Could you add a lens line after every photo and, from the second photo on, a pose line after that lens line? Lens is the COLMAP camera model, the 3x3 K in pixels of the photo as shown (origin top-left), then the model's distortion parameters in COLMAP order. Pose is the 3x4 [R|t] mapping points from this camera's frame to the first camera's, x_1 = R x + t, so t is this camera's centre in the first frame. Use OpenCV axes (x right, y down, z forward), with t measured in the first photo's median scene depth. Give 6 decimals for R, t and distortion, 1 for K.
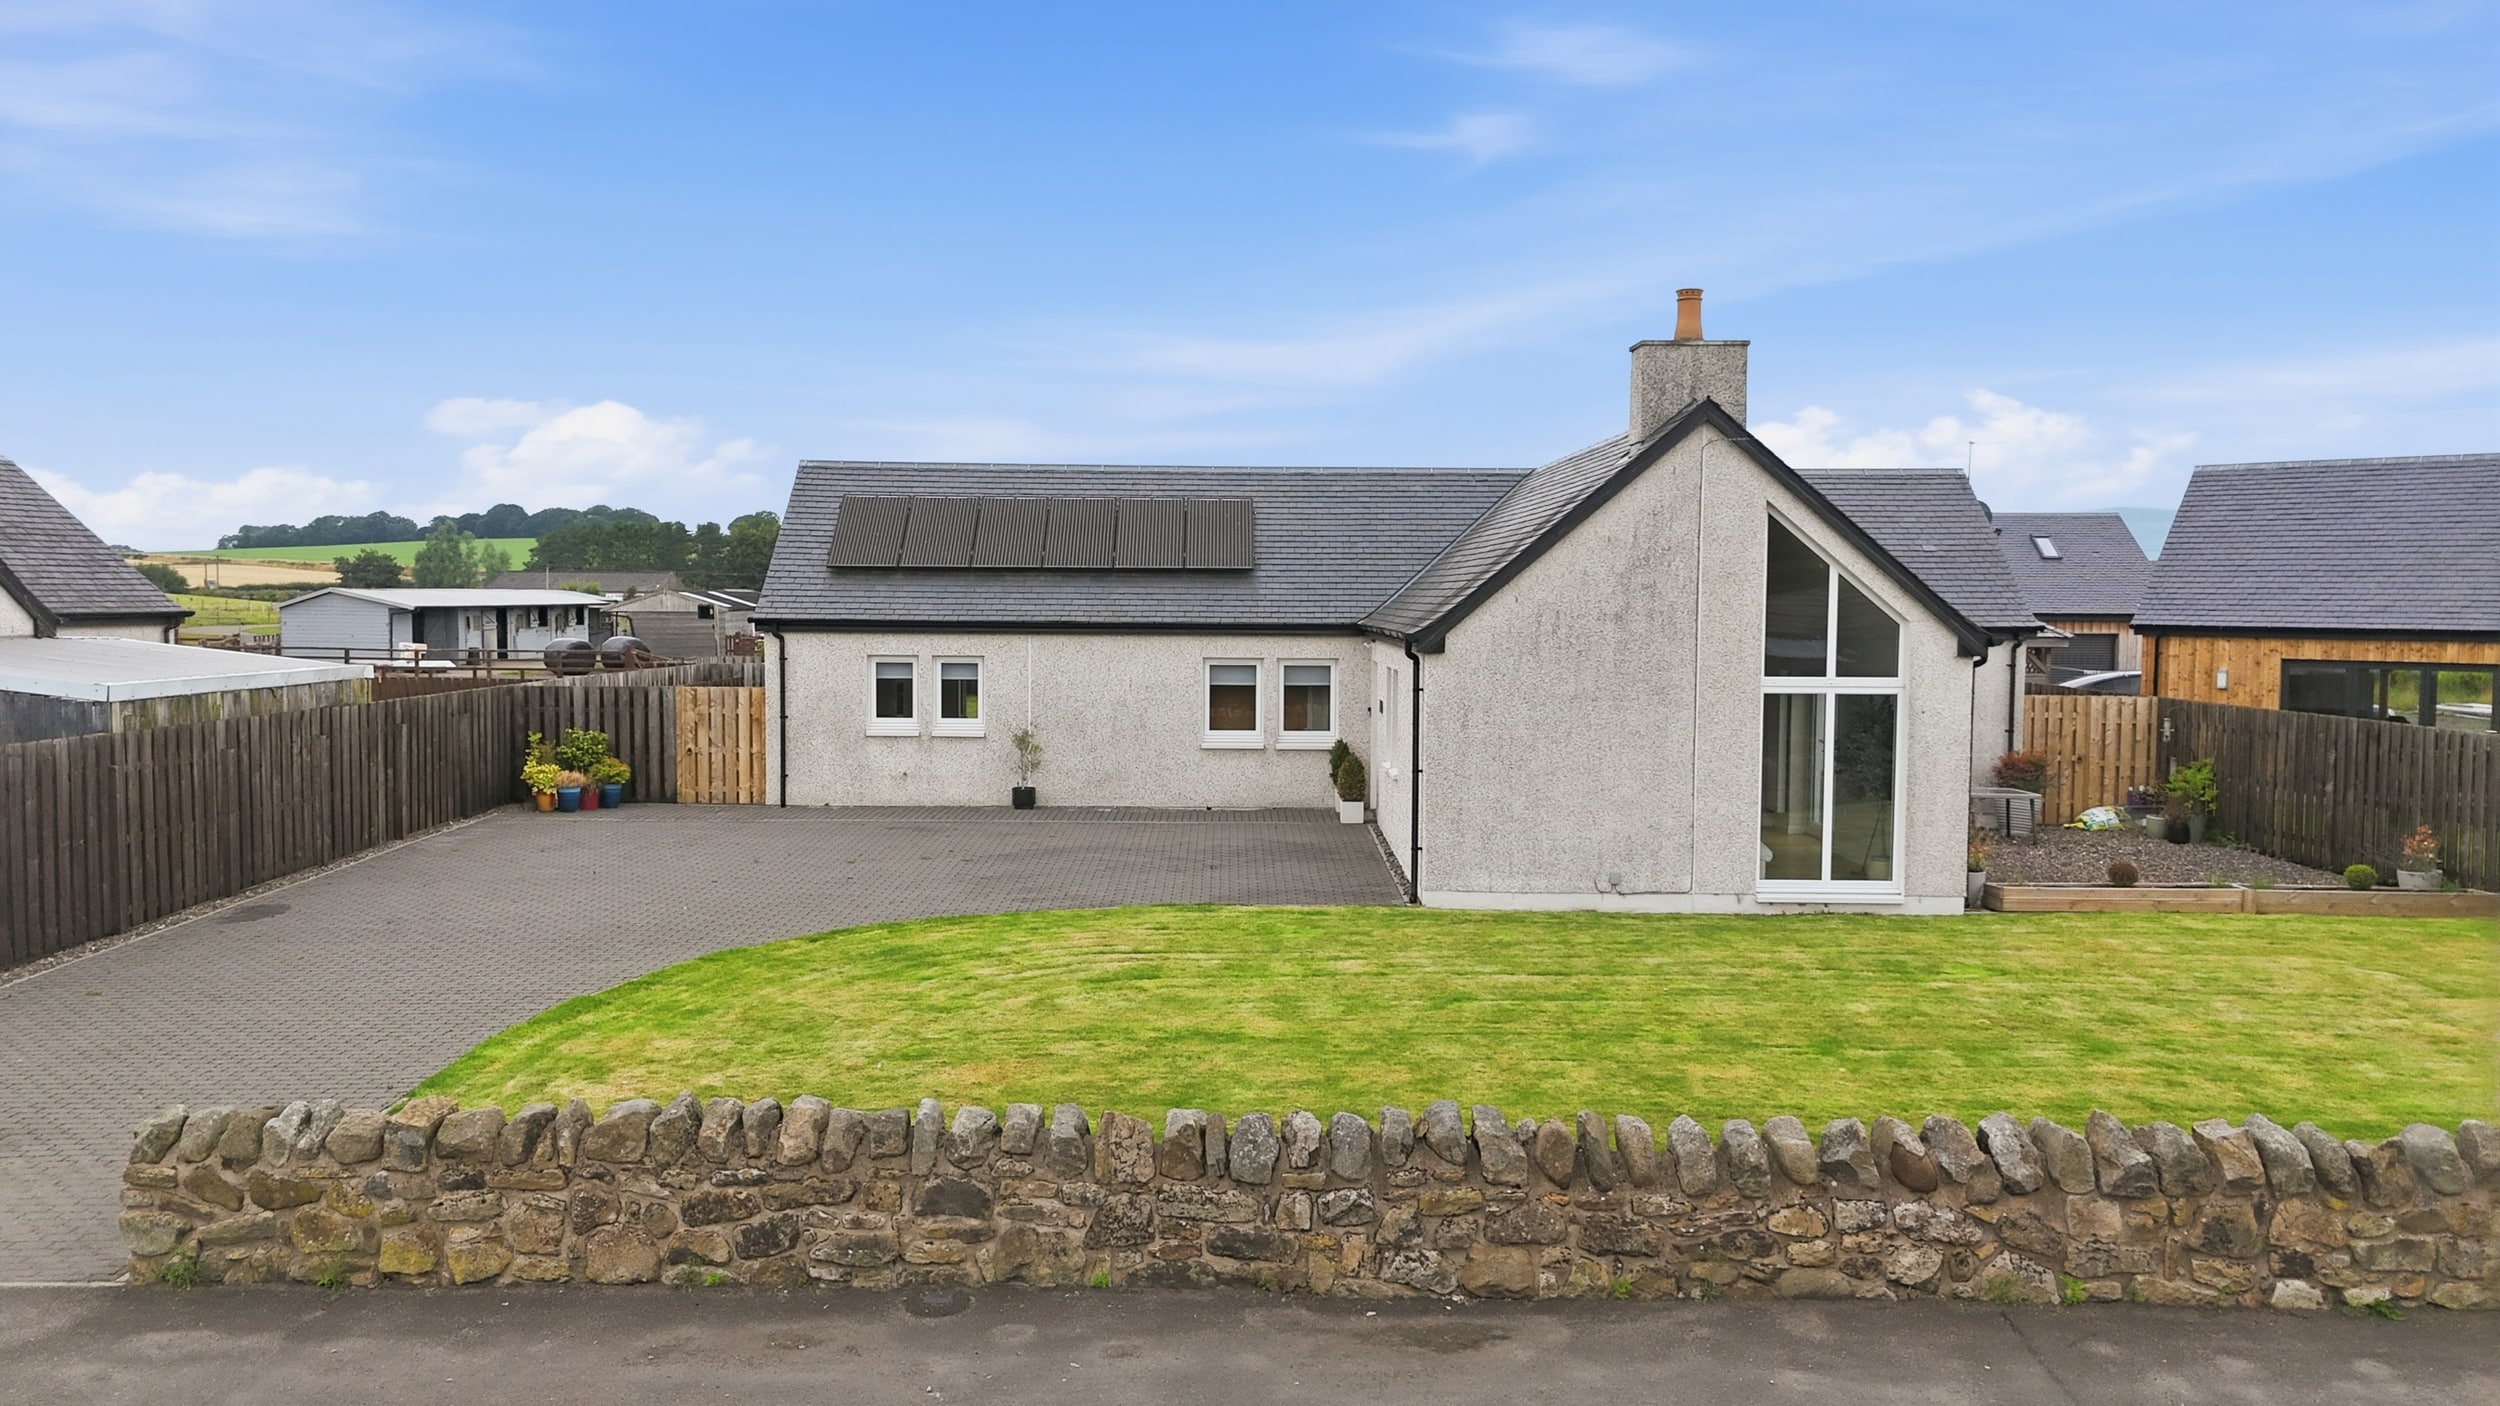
lens RADIAL K [[1845.5, 0, 1250.0], [0, 1845.5, 703.0], [0, 0, 1]] dist [0.077297, -0.076217]
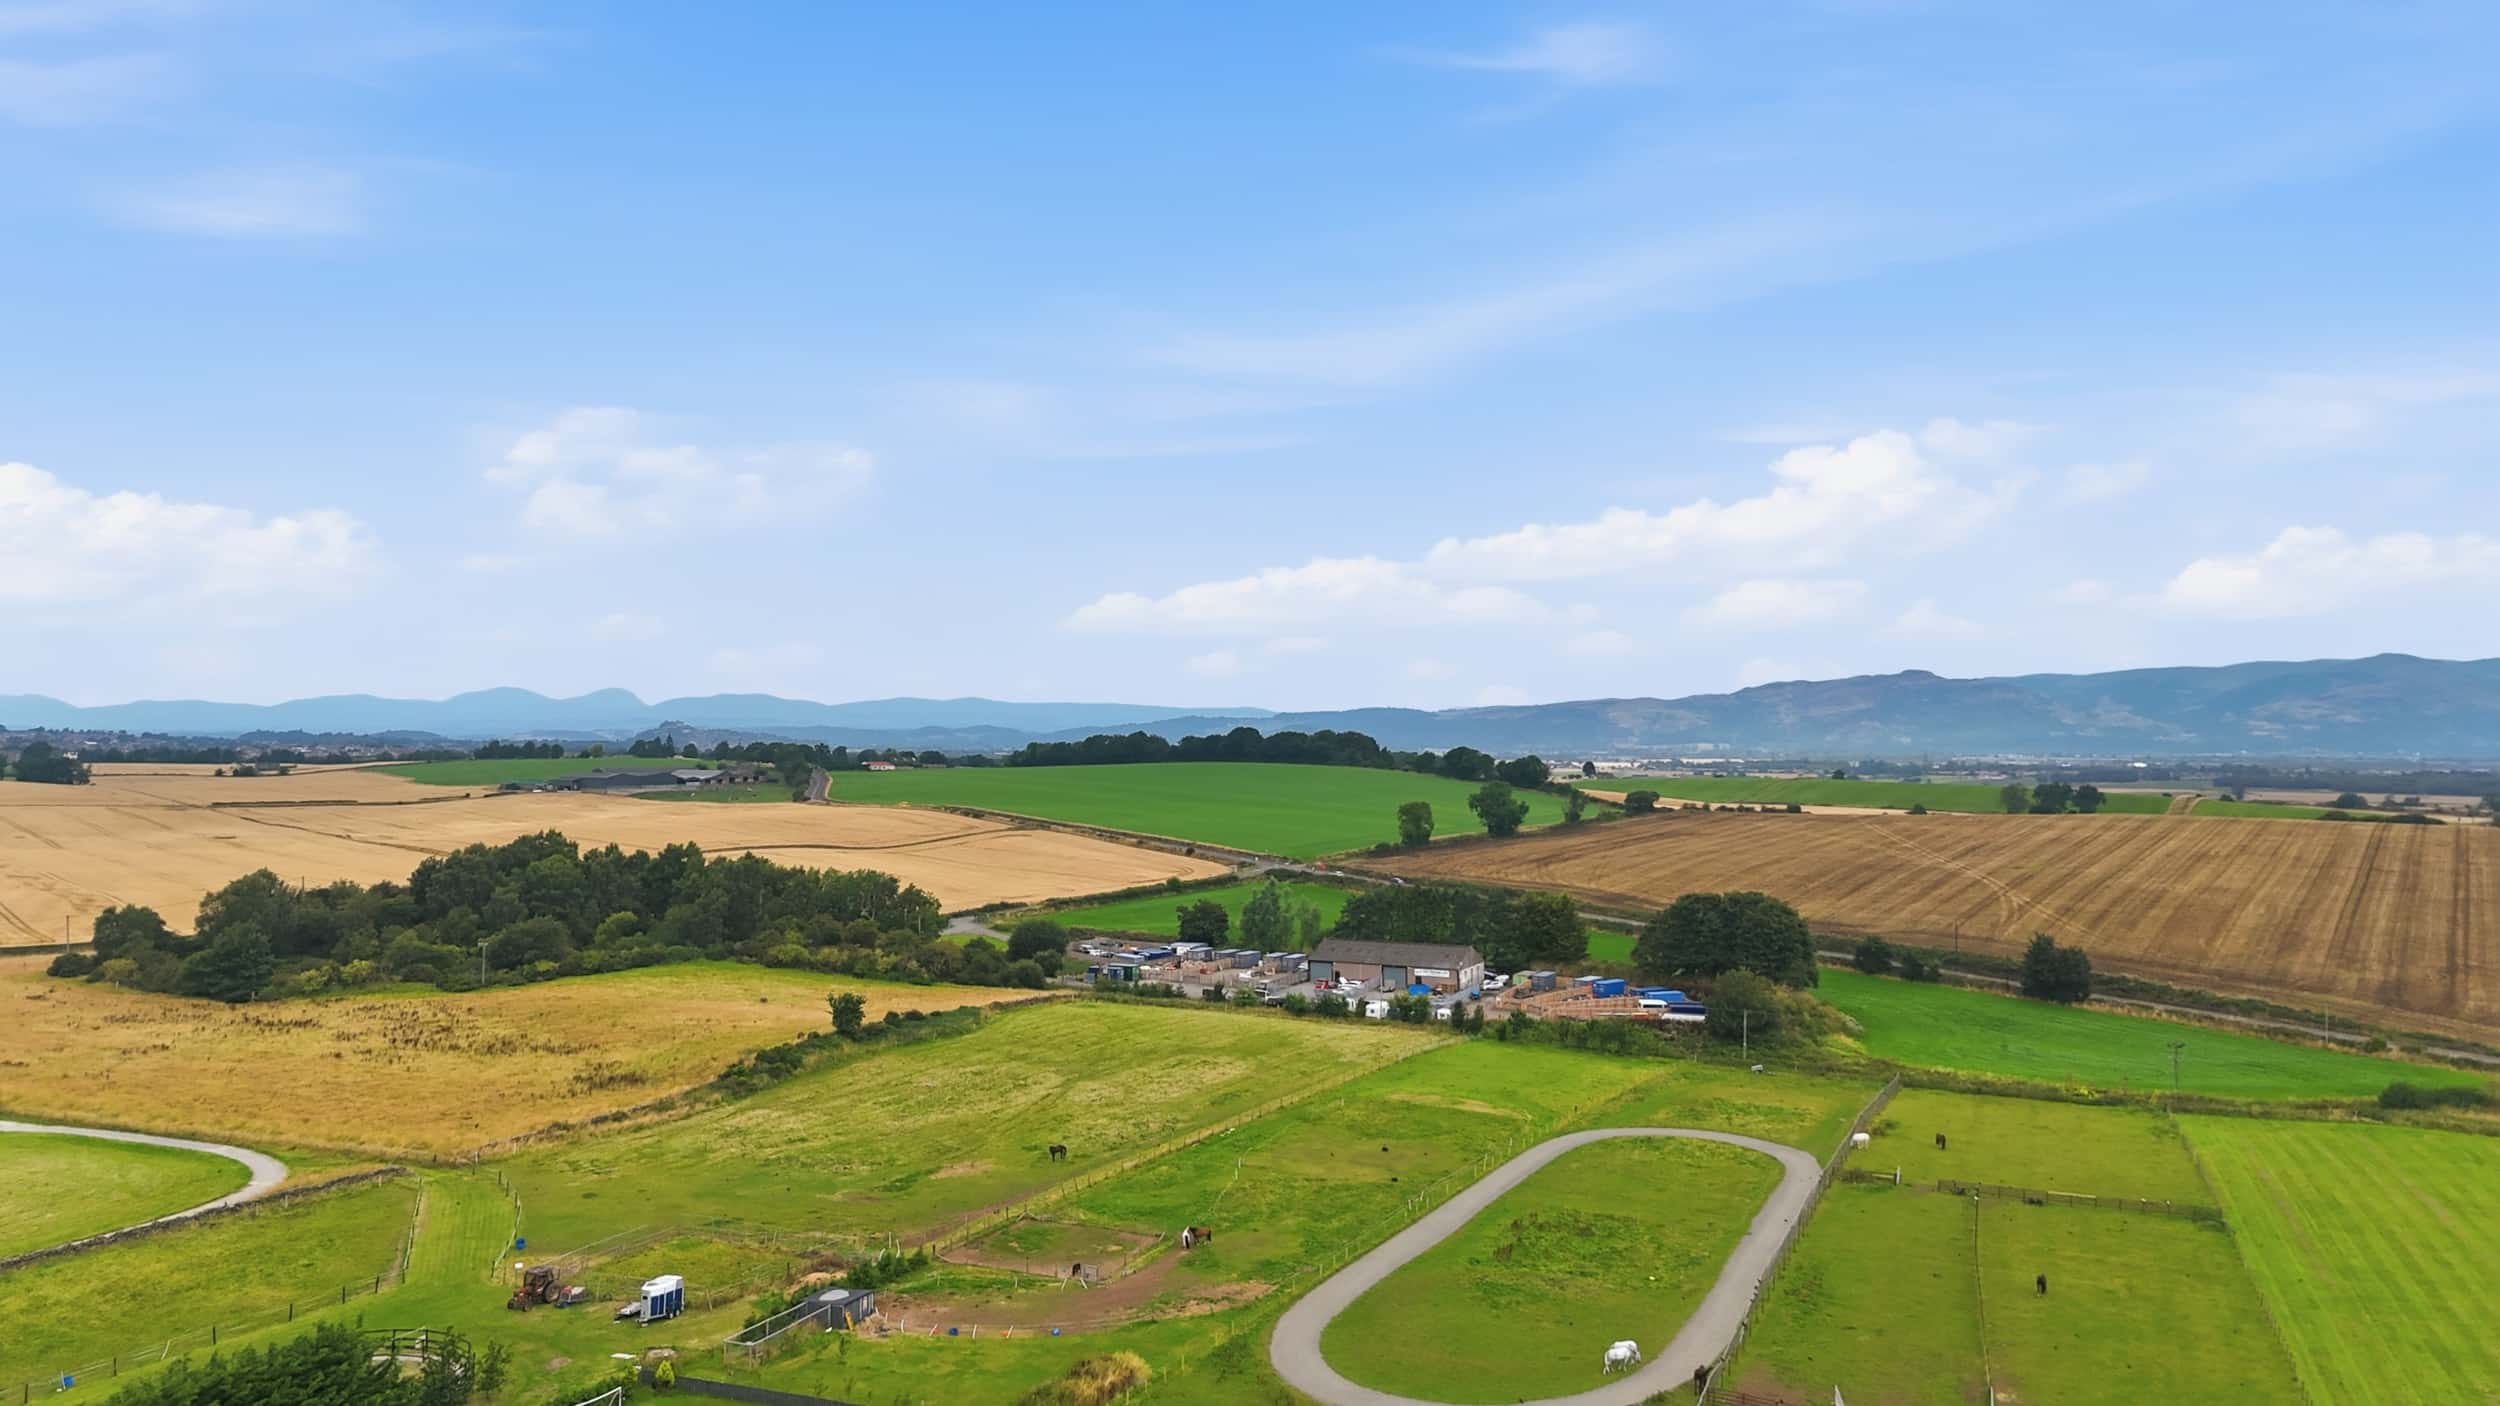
lens RADIAL K [[1845.5, 0, 1250.0], [0, 1845.5, 703.0], [0, 0, 1]] dist [0.077297, -0.076217]
pose [[0.938078, -0.008642, -0.346317, -0.980456], [-0.017975, 0.997128, -0.073571, -2.127902], [0.345959, 0.075241, 0.935228, -0.896287]]
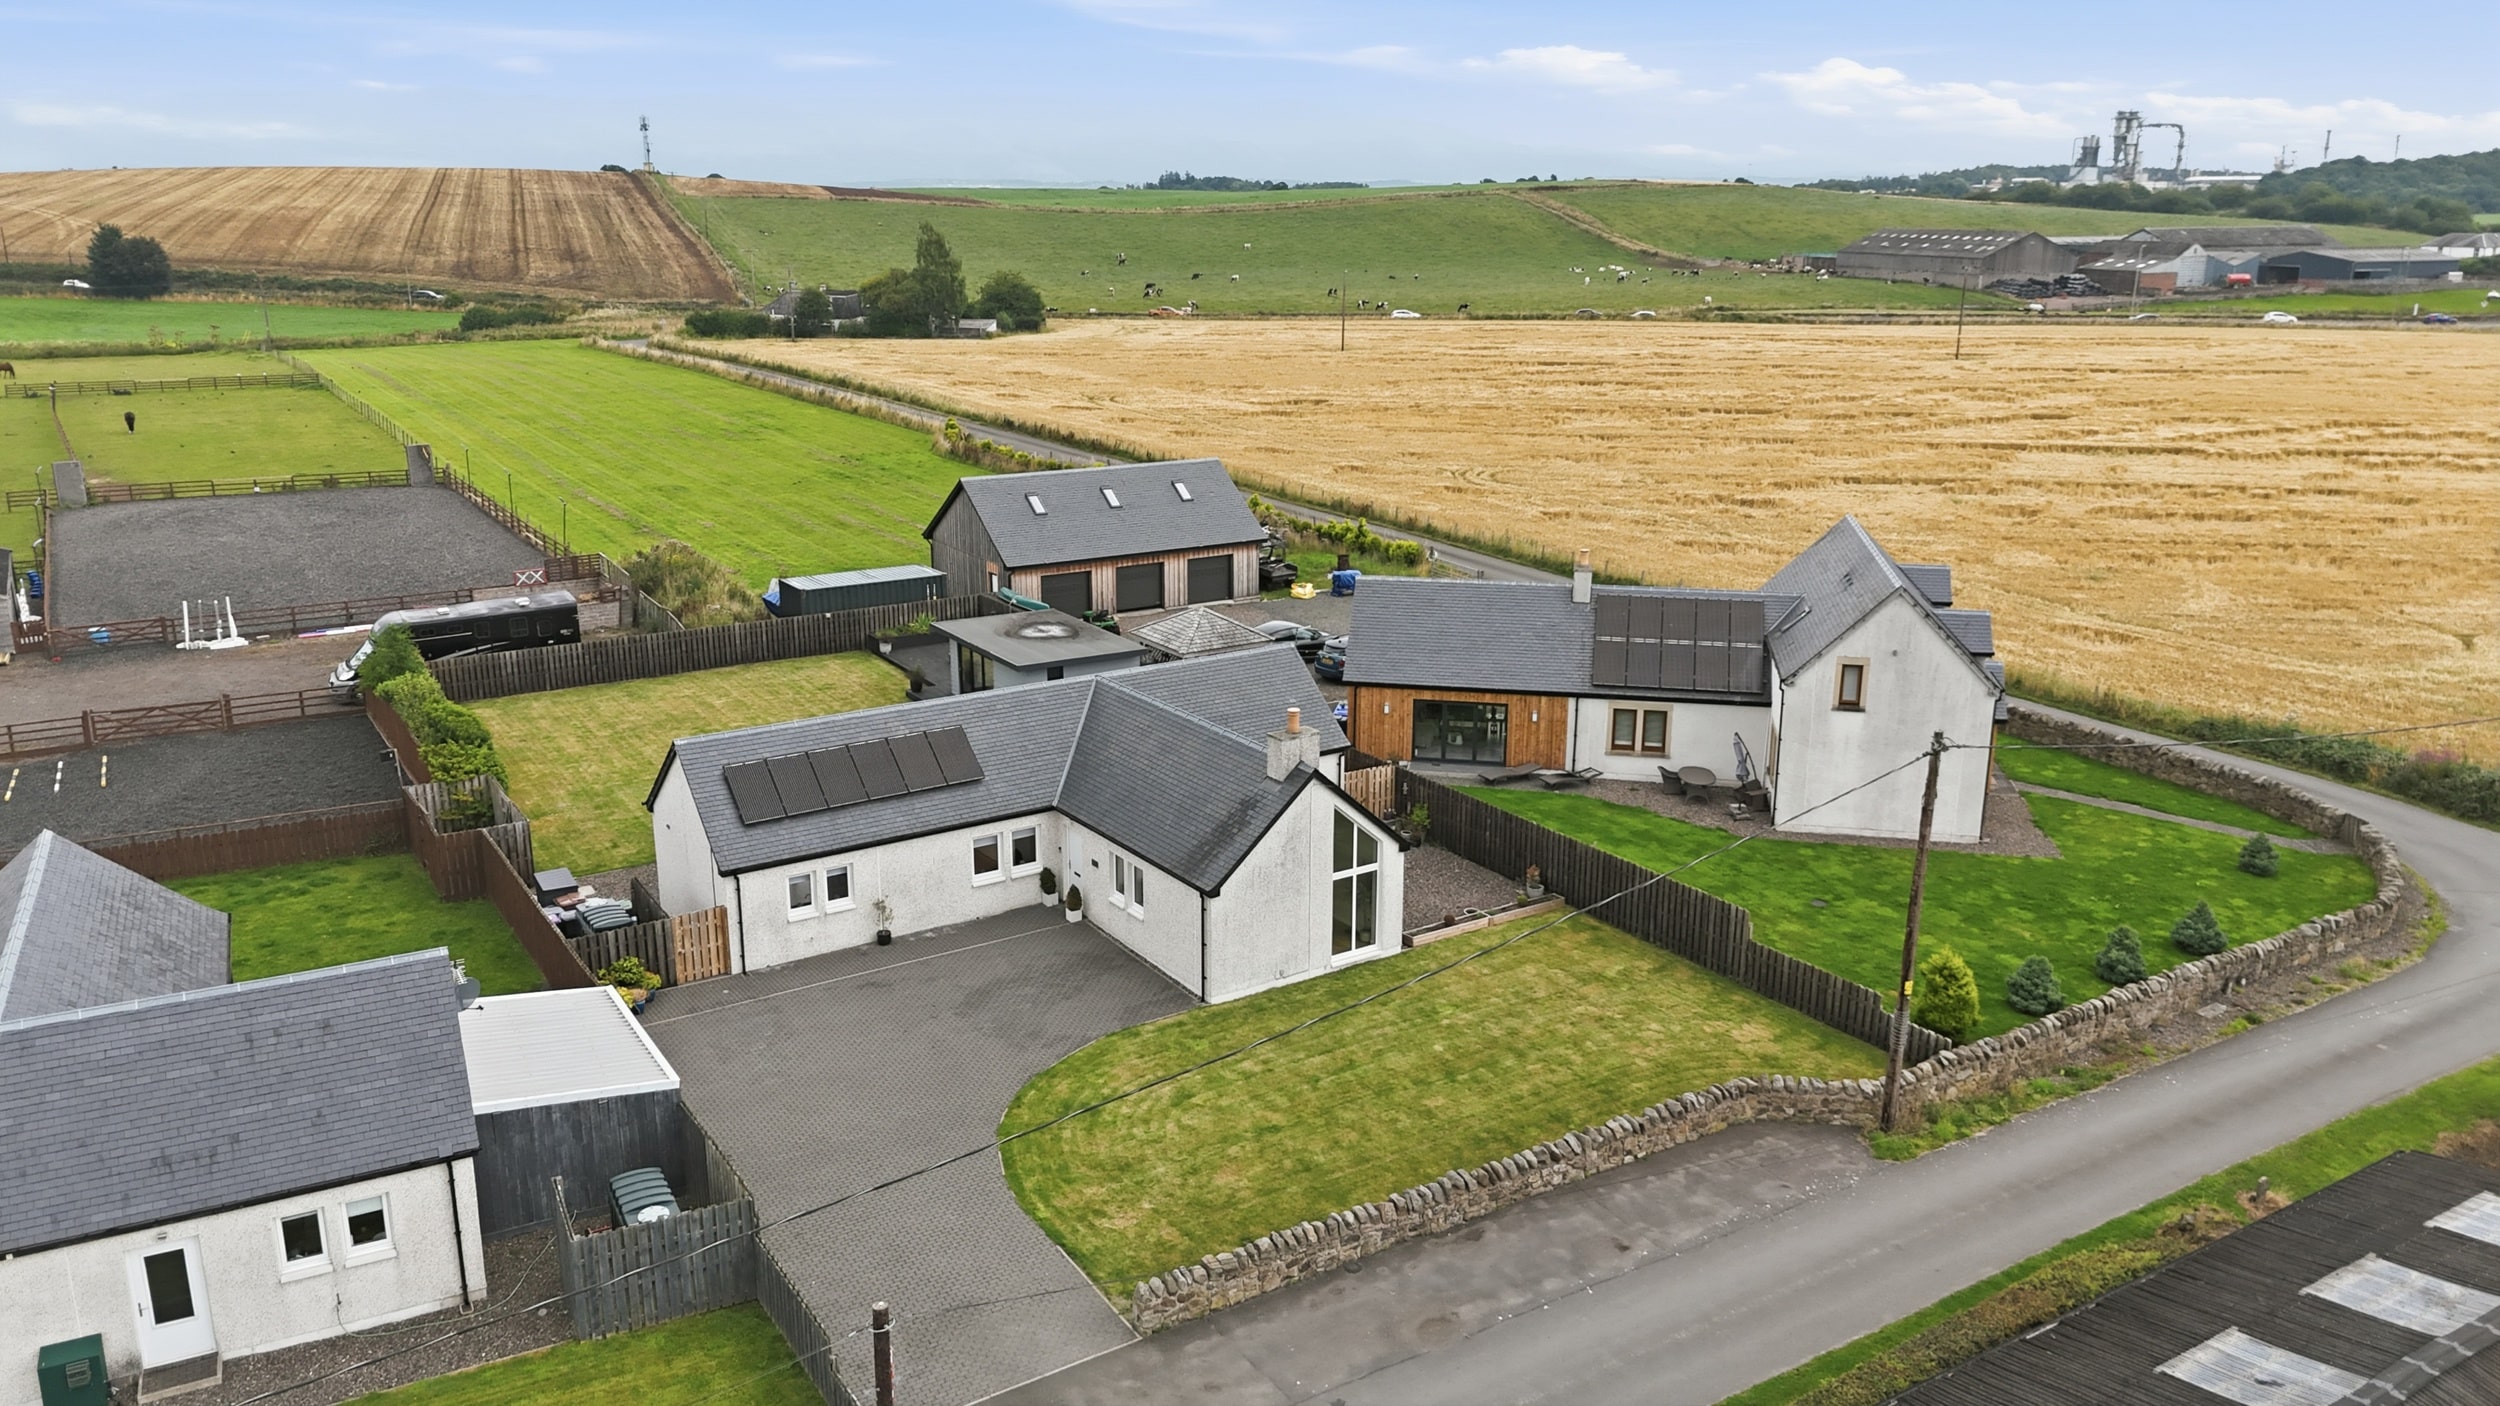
lens RADIAL K [[1845.5, 0, 1250.0], [0, 1845.5, 703.0], [0, 0, 1]] dist [0.077297, -0.076217]
pose [[0.836487, -0.152347, 0.526384, -0.988945], [0.035912, 0.973753, 0.224758, -0.746228], [-0.546809, -0.169104, 0.820002, -0.790357]]
